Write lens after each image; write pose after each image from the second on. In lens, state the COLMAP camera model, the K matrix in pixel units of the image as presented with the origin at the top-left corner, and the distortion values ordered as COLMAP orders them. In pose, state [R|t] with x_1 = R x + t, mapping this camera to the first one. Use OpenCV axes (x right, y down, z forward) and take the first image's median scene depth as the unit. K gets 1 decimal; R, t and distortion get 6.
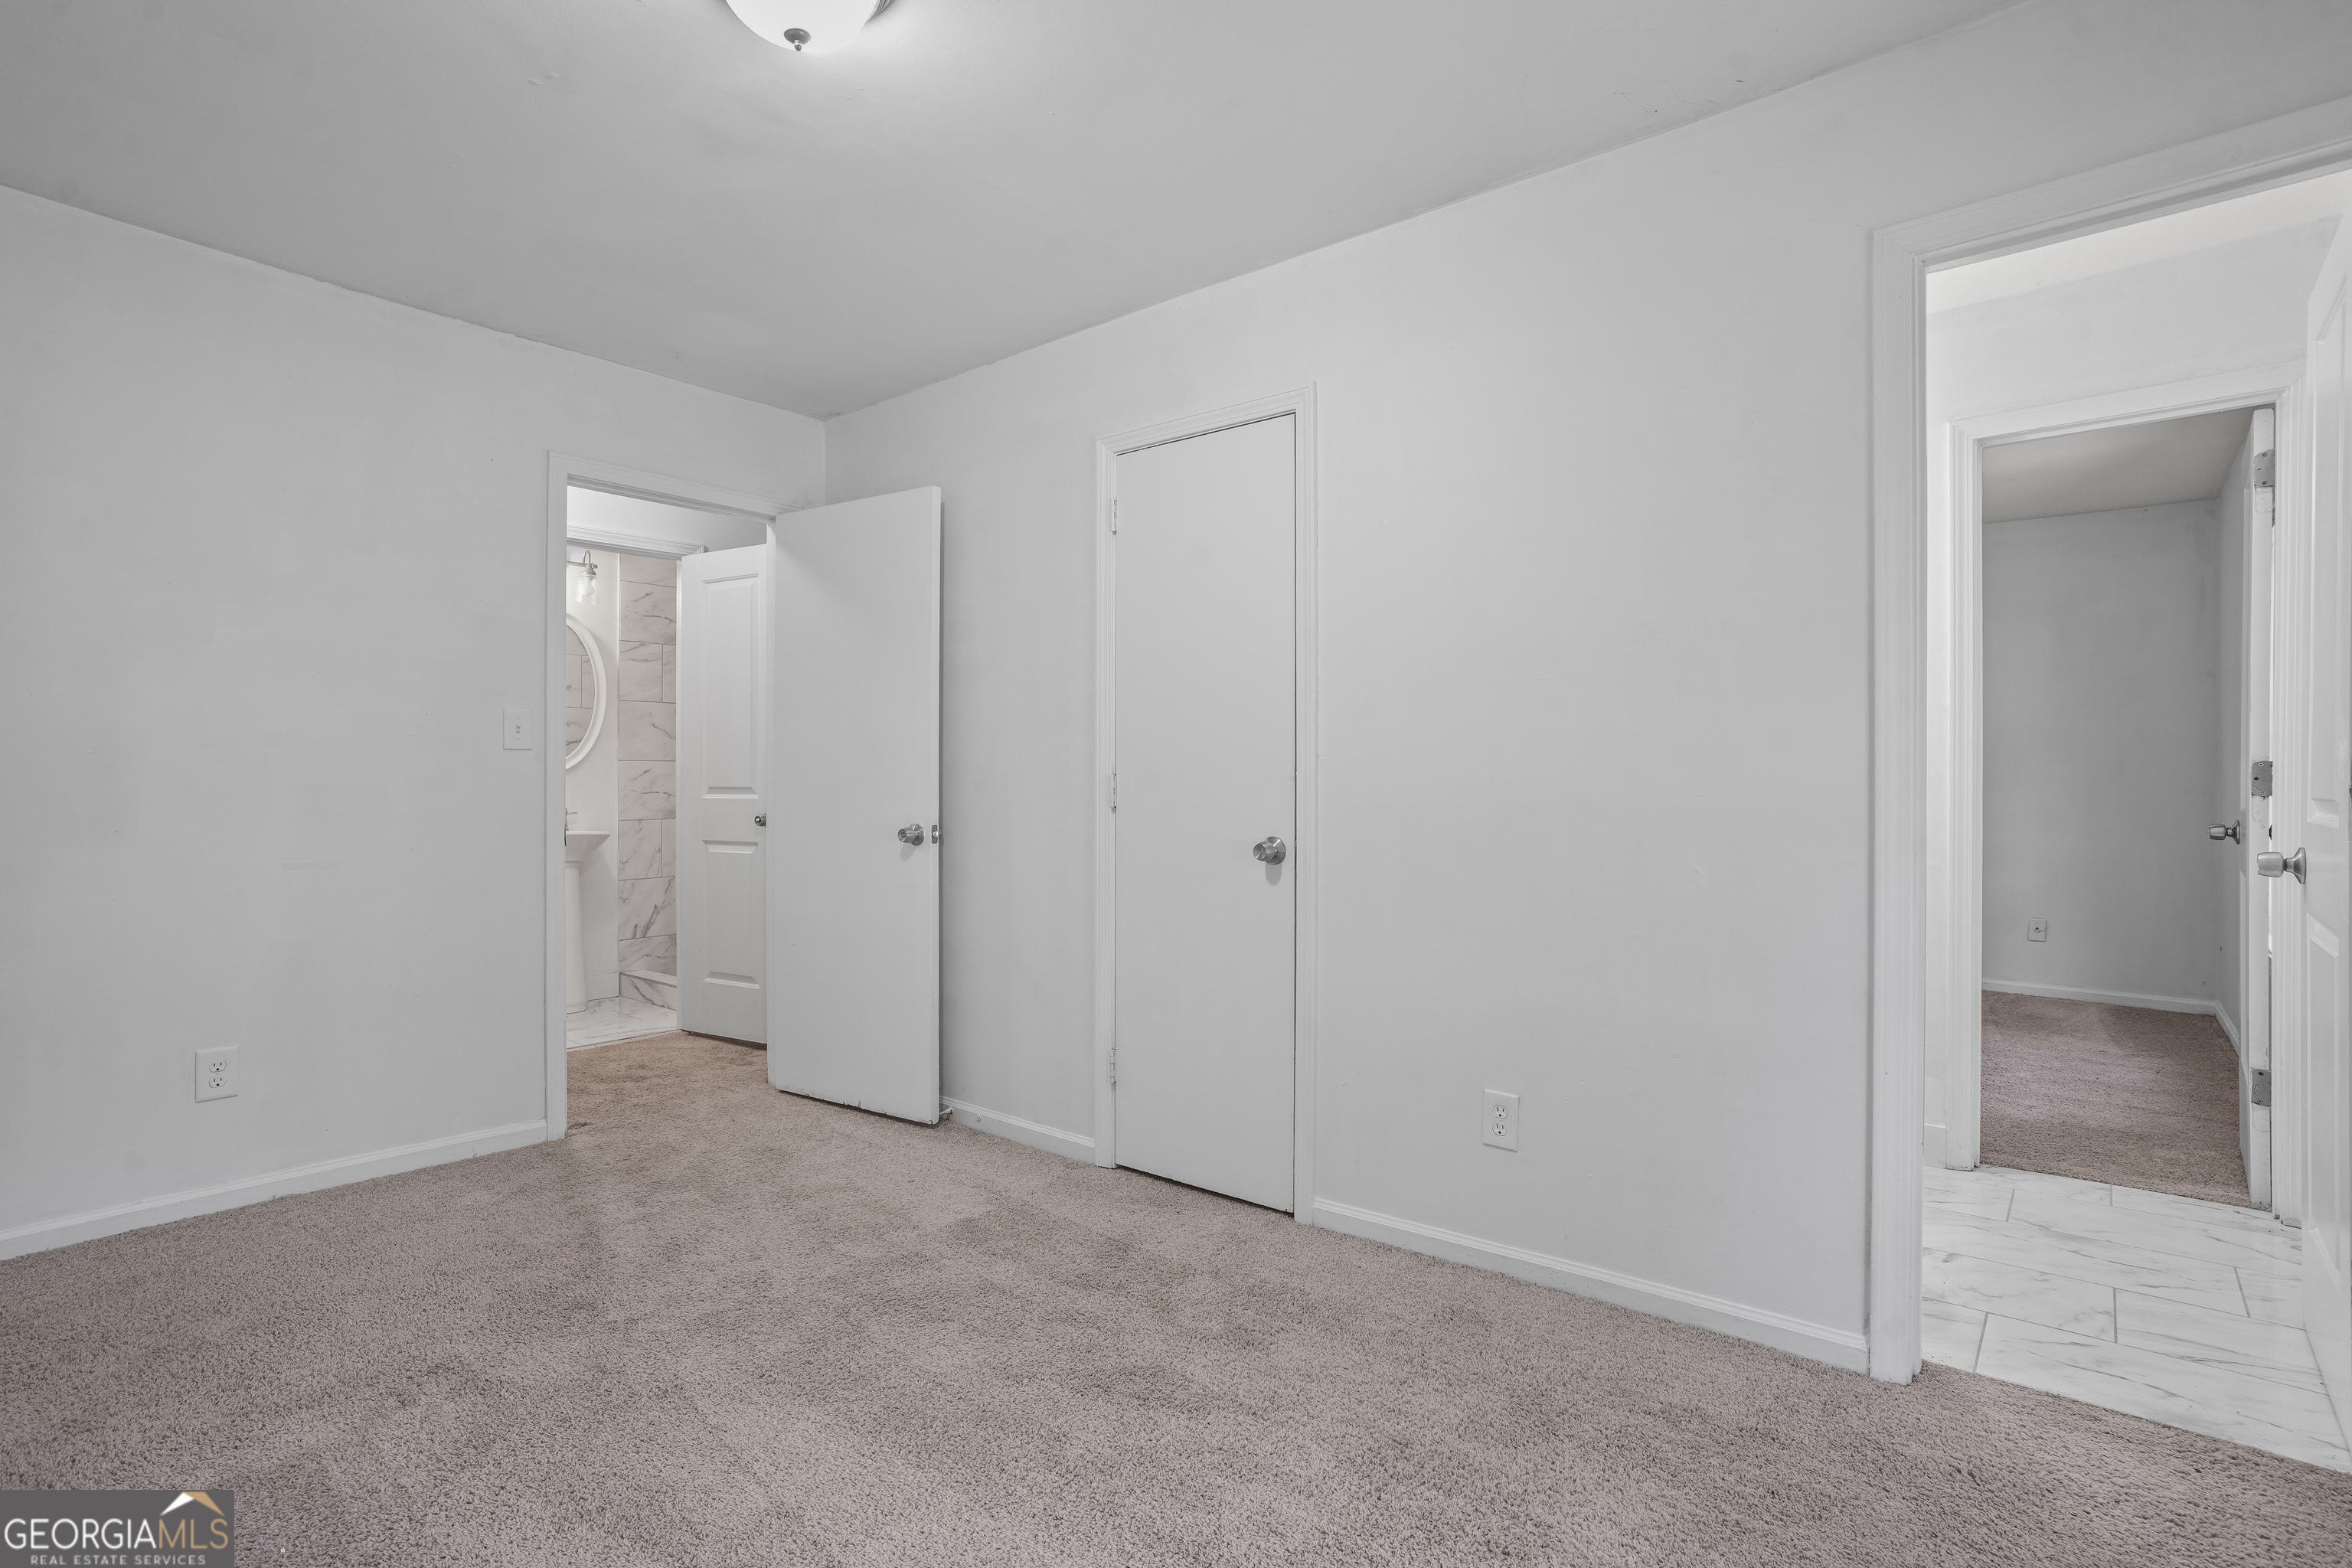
lens RADIAL K [[1151.8, 0, 1180.5], [0, 1151.8, 784.8], [0, 0, 1]] dist [-0.022631, 0.003026]
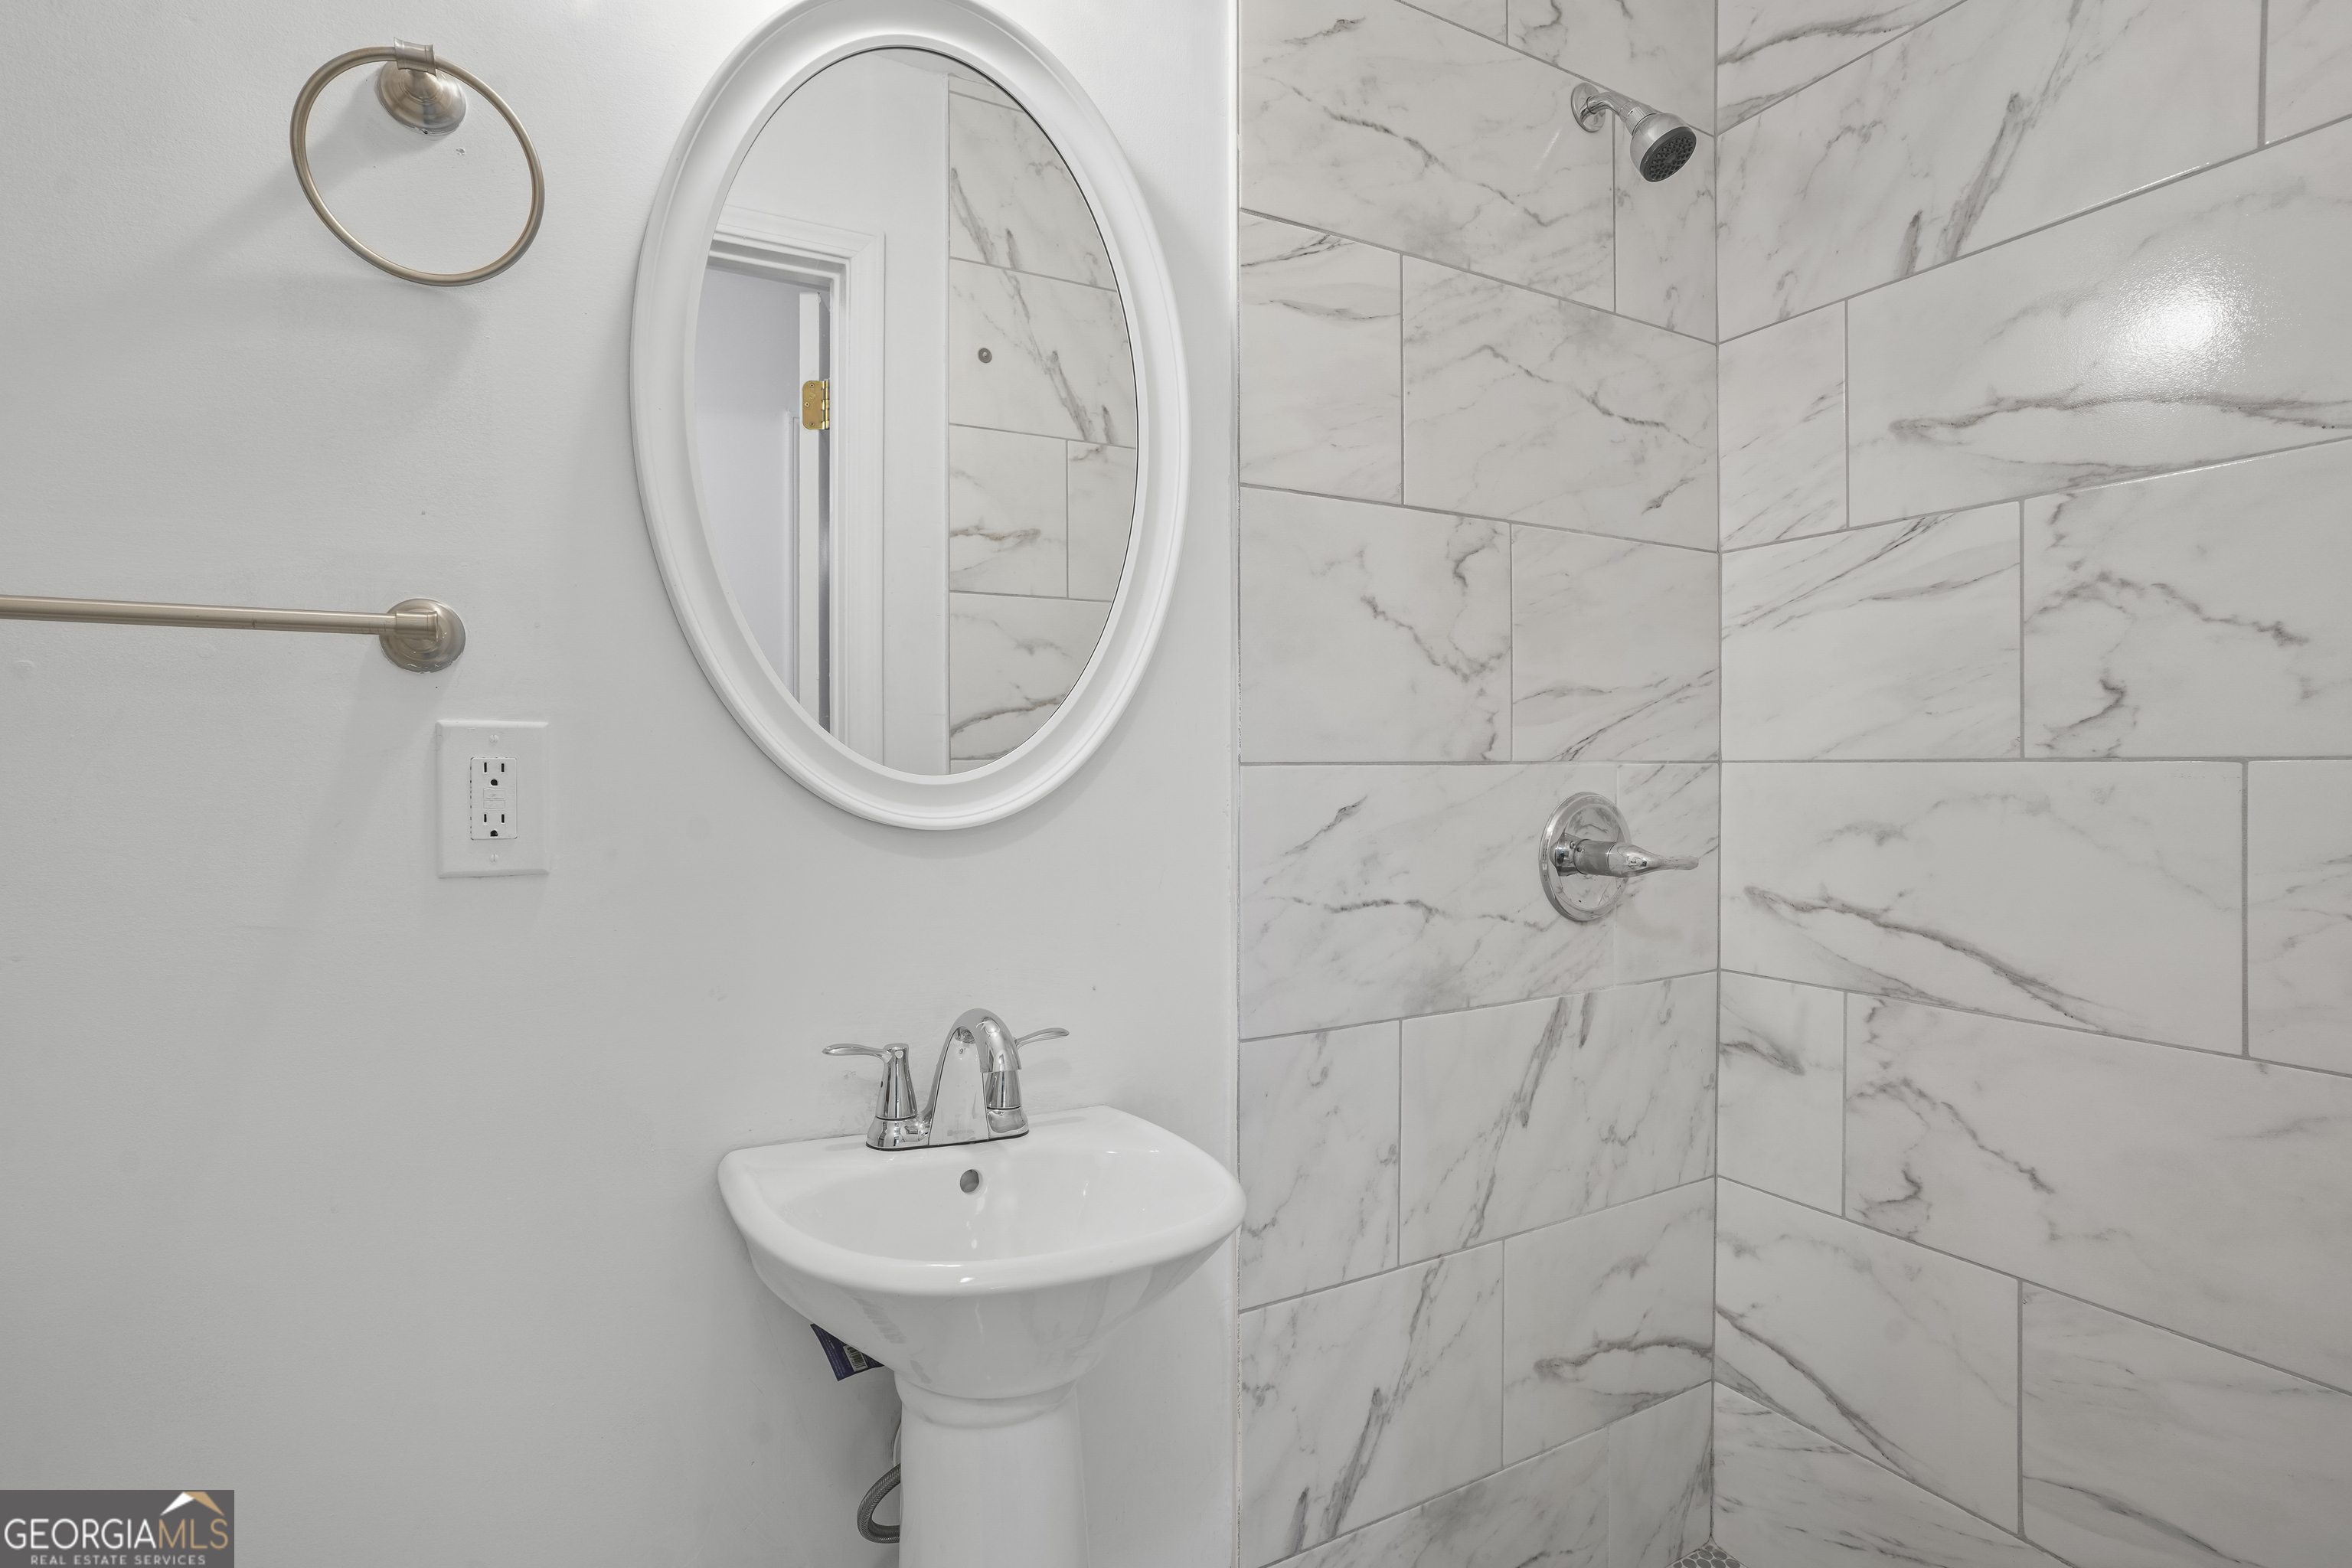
lens RADIAL K [[1151.8, 0, 1176.5], [0, 1151.8, 789.6], [0, 0, 1]] dist [-0.022631, 0.003026]
pose [[0.932776, -0.011043, -0.360286, -0.418322], [0.007873, 0.999916, -0.010264, -0.014067], [0.360369, 0.006738, 0.932785, 0.783921]]
